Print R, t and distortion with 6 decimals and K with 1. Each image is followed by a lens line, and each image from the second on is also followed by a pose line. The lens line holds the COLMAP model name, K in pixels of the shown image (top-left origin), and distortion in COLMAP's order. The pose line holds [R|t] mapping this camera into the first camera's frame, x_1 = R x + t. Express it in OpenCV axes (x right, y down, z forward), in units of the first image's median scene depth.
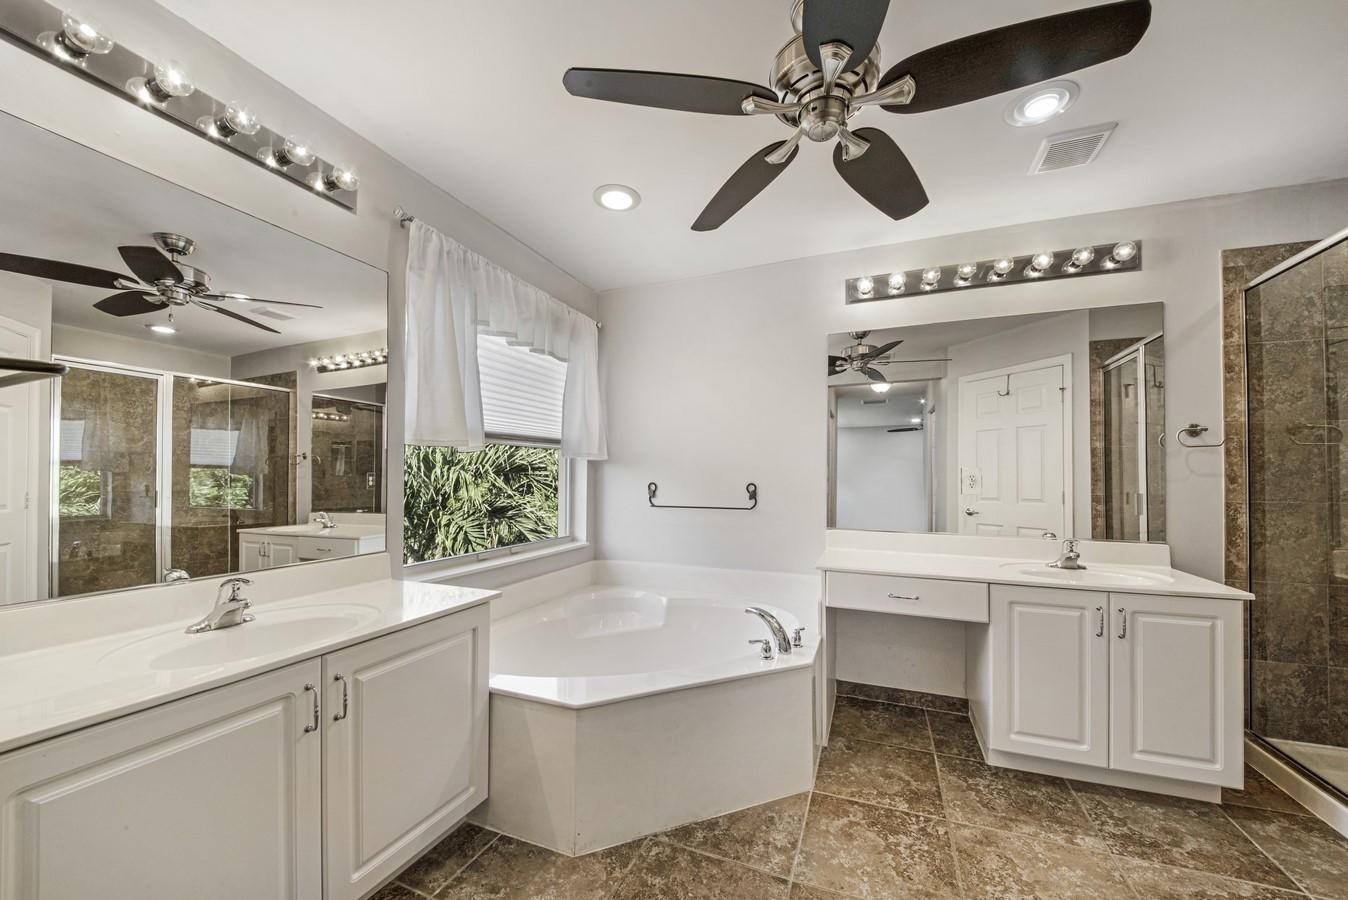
lens RADIAL K [[489.6, 0, 666.7], [0, 489.6, 465.2], [0, 0, 1]] dist [0.000403, -0.015246]
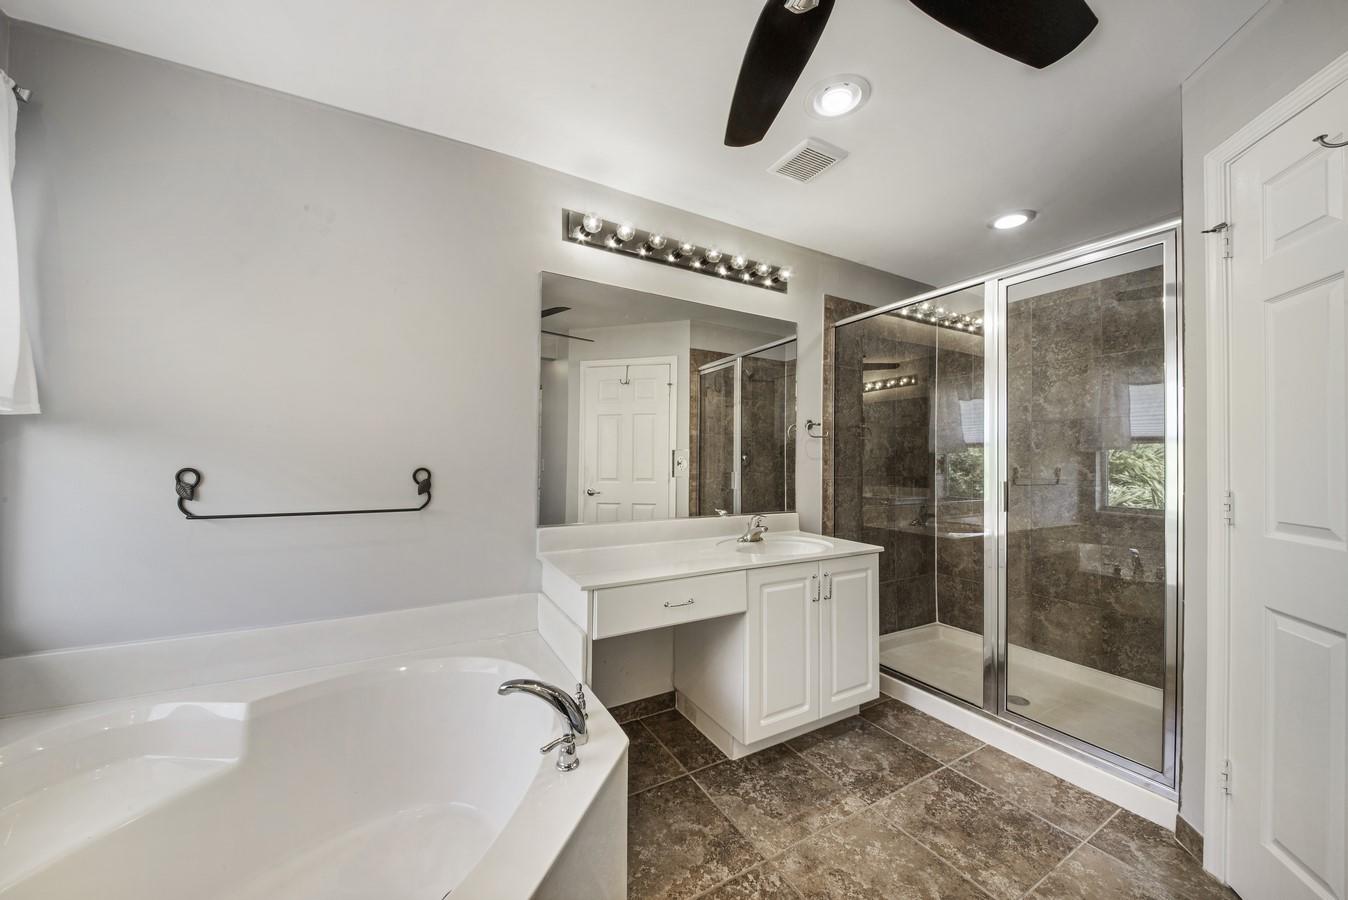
lens RADIAL K [[481.6, 0, 673.8], [0, 481.6, 438.1], [0, 0, 1]] dist [0.015052, -0.014089]
pose [[0.607180, 0.035895, 0.793753, -0.184564], [-0.023706, 0.999353, -0.027059, 0.009271], [-0.794210, -0.002387, 0.607638, 0.498899]]
